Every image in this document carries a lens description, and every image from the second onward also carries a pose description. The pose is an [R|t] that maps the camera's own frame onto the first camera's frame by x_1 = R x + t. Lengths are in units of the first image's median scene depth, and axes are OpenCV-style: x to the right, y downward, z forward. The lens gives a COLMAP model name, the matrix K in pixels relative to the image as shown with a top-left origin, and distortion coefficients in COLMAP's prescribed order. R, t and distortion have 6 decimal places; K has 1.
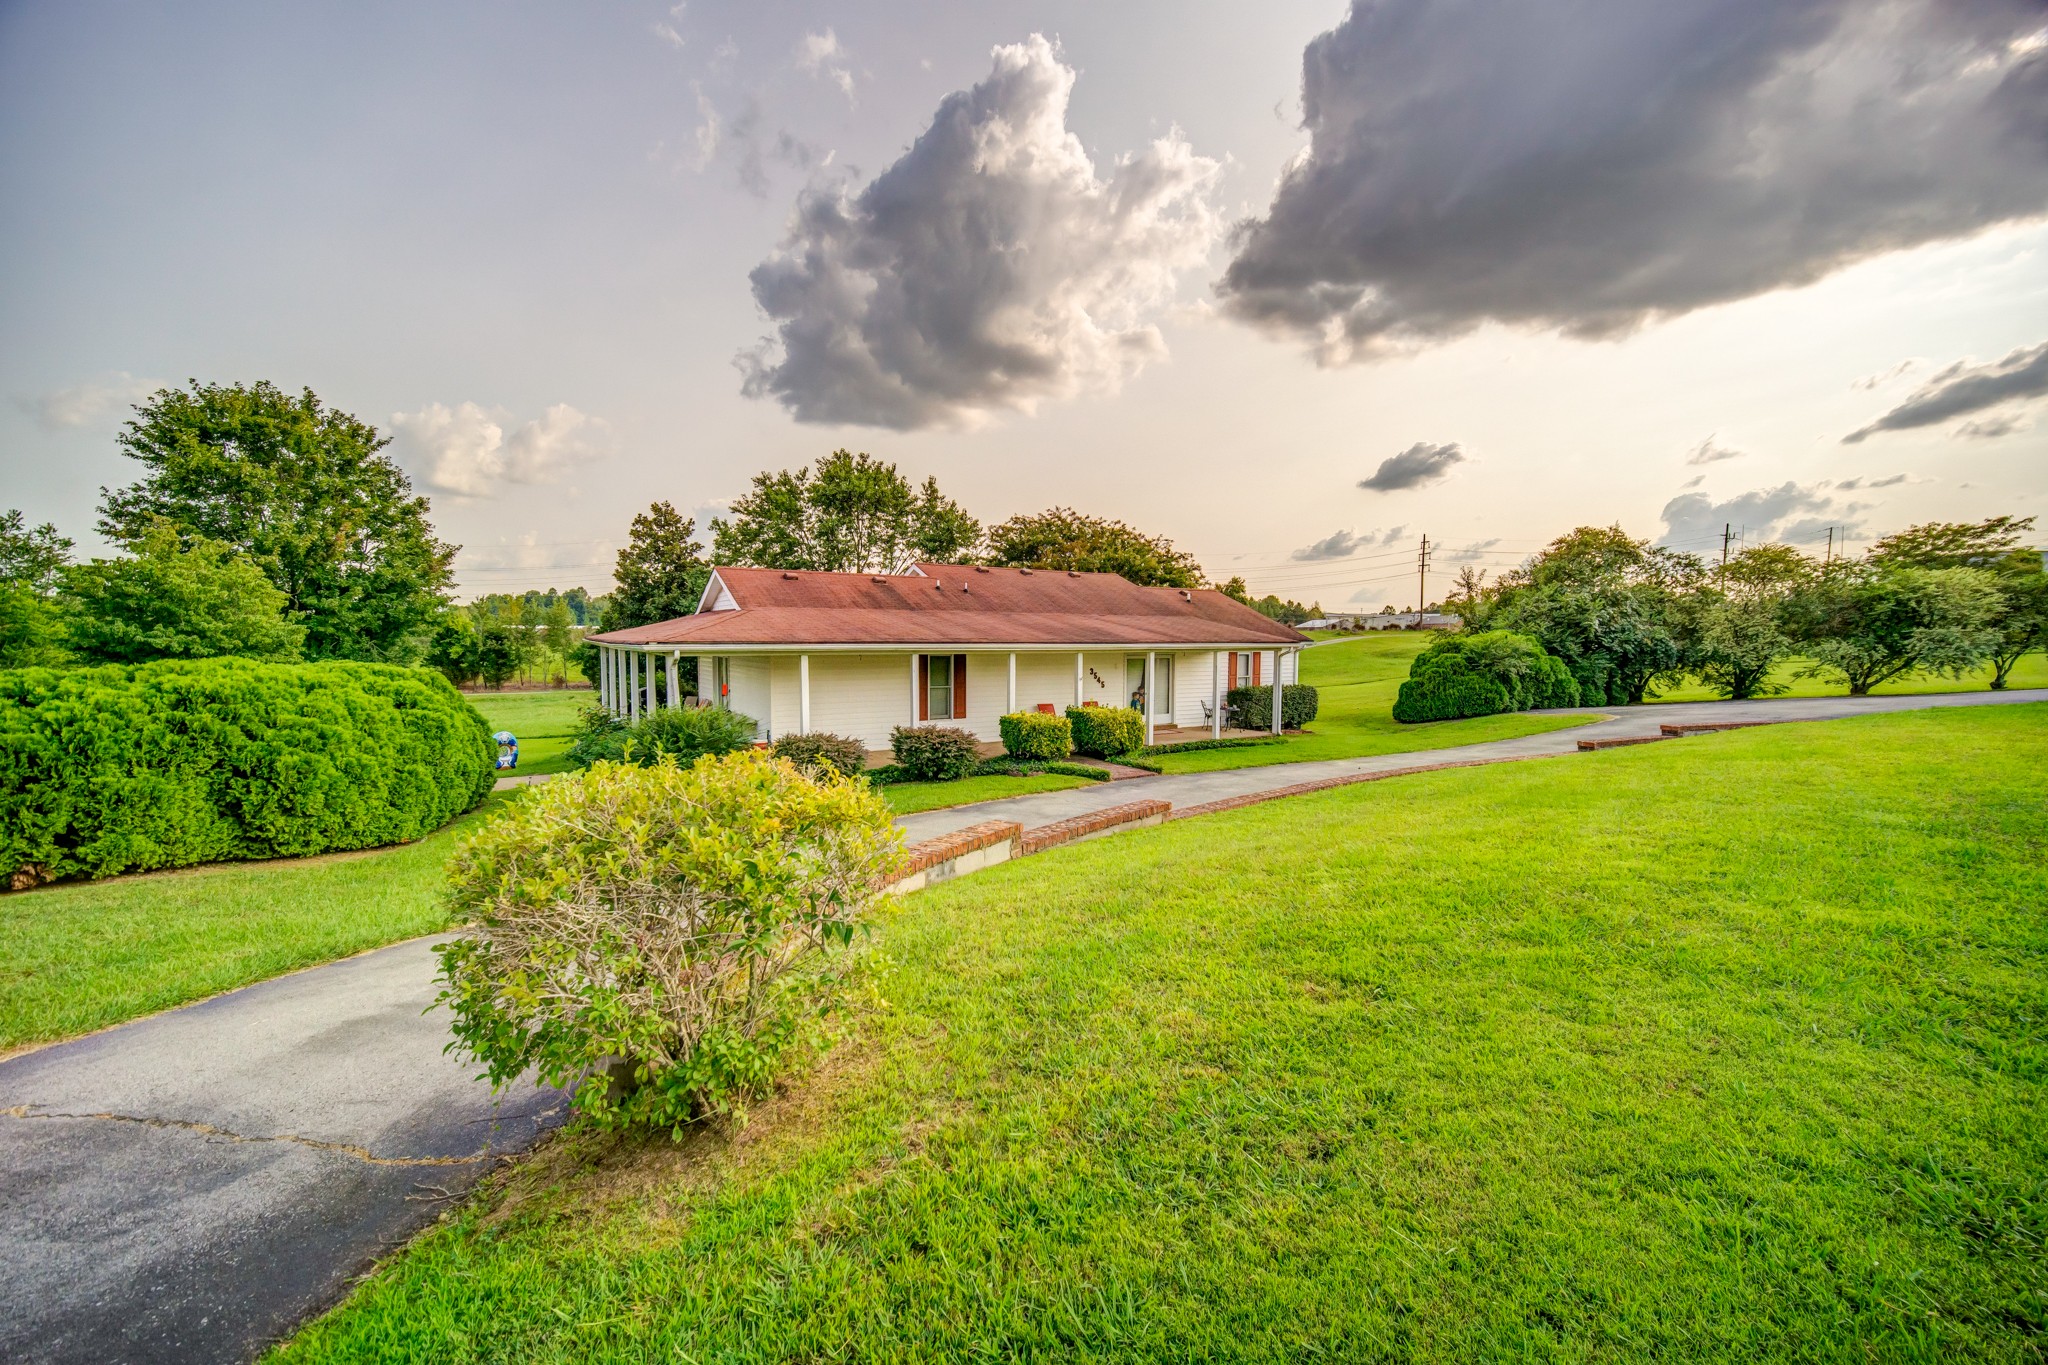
lens RADIAL K [[811.6, 0, 1019.7], [0, 811.6, 673.0], [0, 0, 1]] dist [-0.000491, -0.000007]
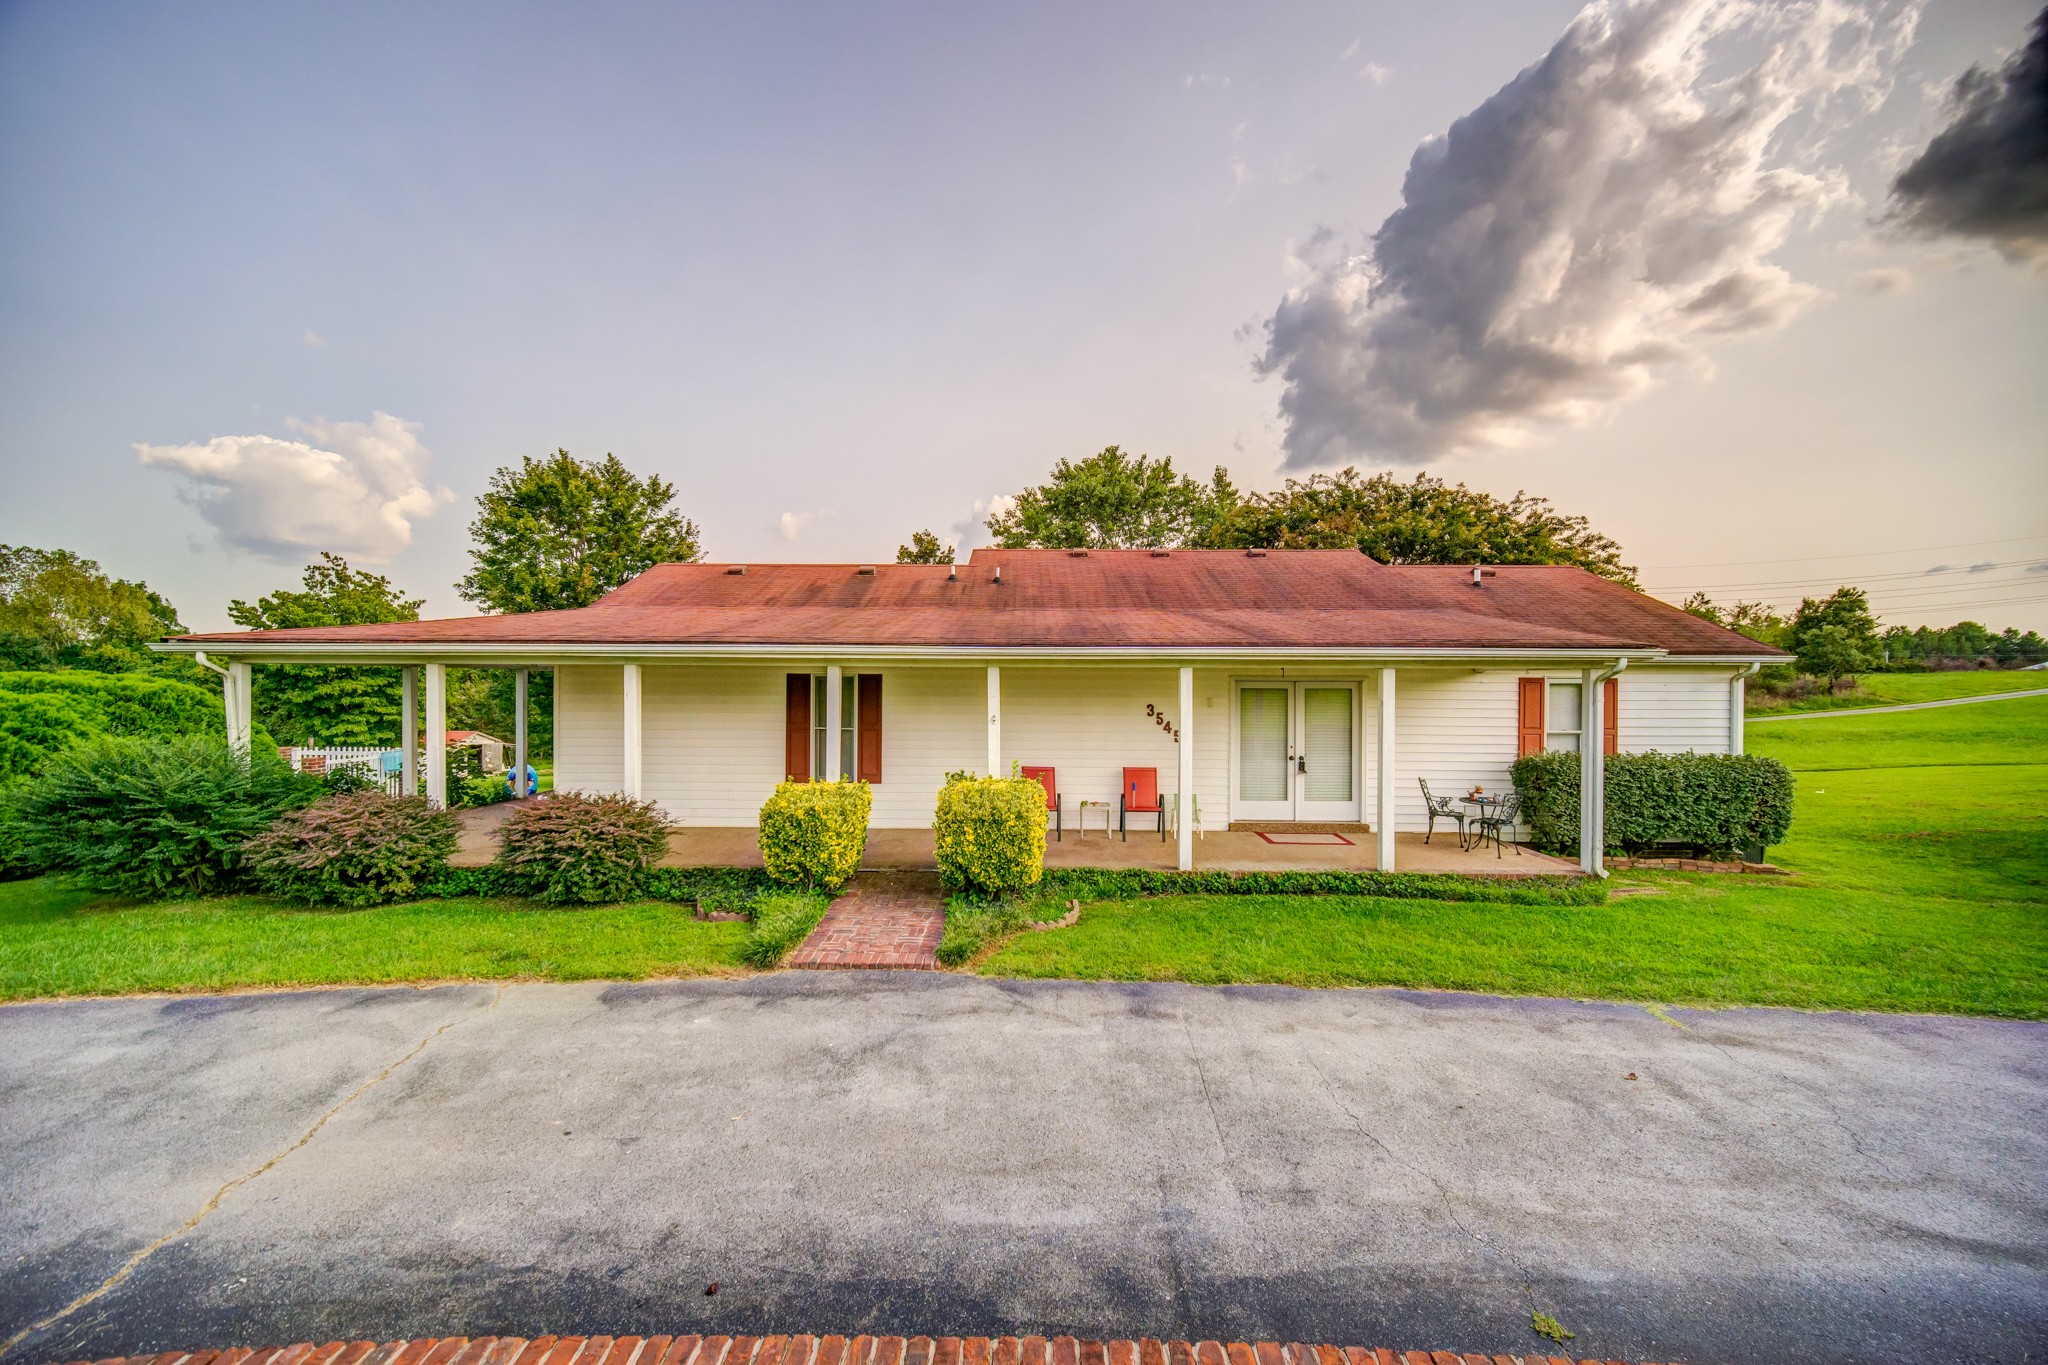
lens RADIAL K [[816.1, 0, 1031.4], [0, 816.1, 667.7], [0, 0, 1]] dist [-0.001271, -0.000326]
pose [[0.836401, -0.016847, -0.547860, 0.278286], [-0.019486, 0.997982, -0.060438, 0.002785], [0.547772, 0.061226, 0.834384, 0.443371]]
